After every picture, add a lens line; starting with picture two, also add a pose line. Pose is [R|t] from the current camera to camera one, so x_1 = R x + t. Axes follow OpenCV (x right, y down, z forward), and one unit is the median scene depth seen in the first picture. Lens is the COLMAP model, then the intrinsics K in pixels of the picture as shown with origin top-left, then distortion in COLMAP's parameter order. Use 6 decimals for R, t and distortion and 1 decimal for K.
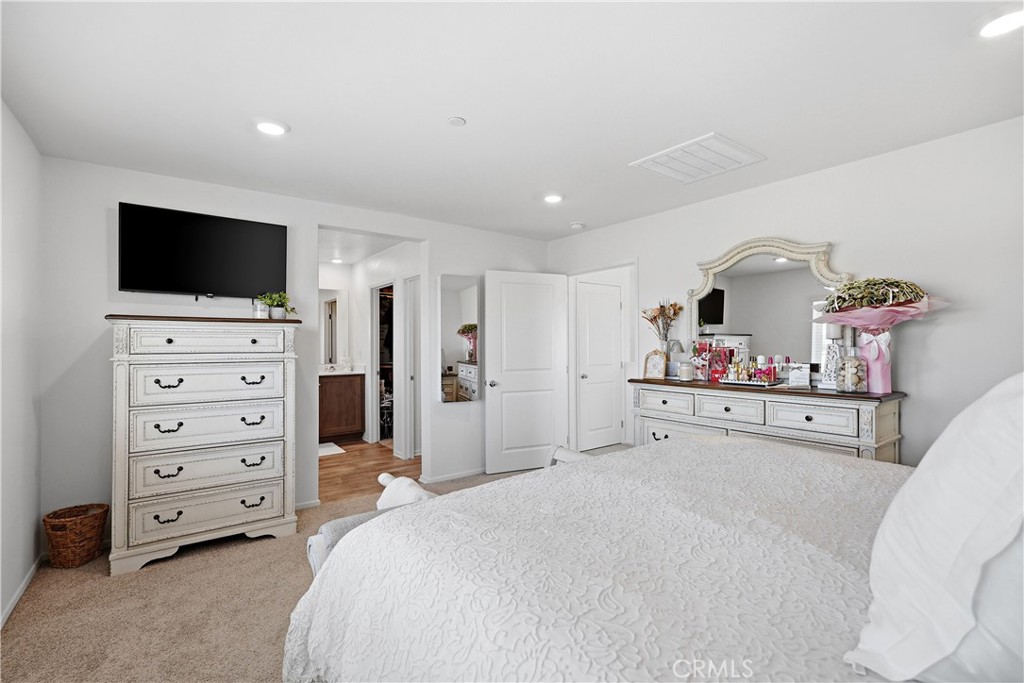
lens RADIAL K [[465.2, 0, 514.2], [0, 465.2, 344.9], [0, 0, 1]] dist [0.000702, 0.000164]
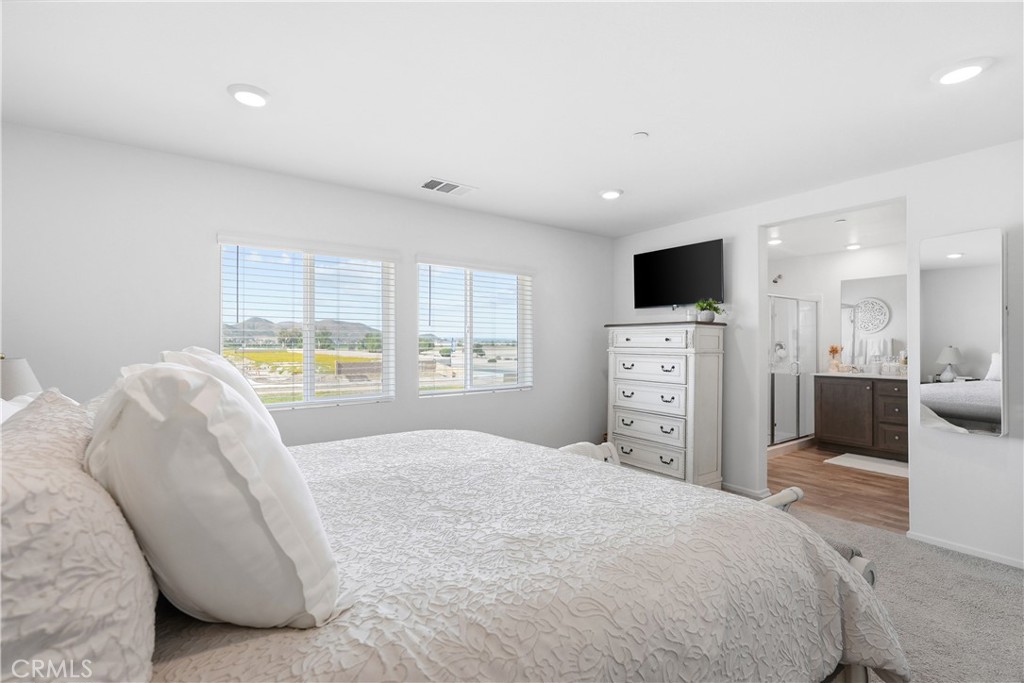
lens RADIAL K [[465.2, 0, 513.6], [0, 465.2, 339.0], [0, 0, 1]] dist [0.000702, 0.000164]
pose [[-0.009632, -0.003637, -0.999947, 0.758605], [-0.003008, 0.999989, -0.003608, -0.002347], [0.999949, 0.002973, -0.009643, 0.565271]]
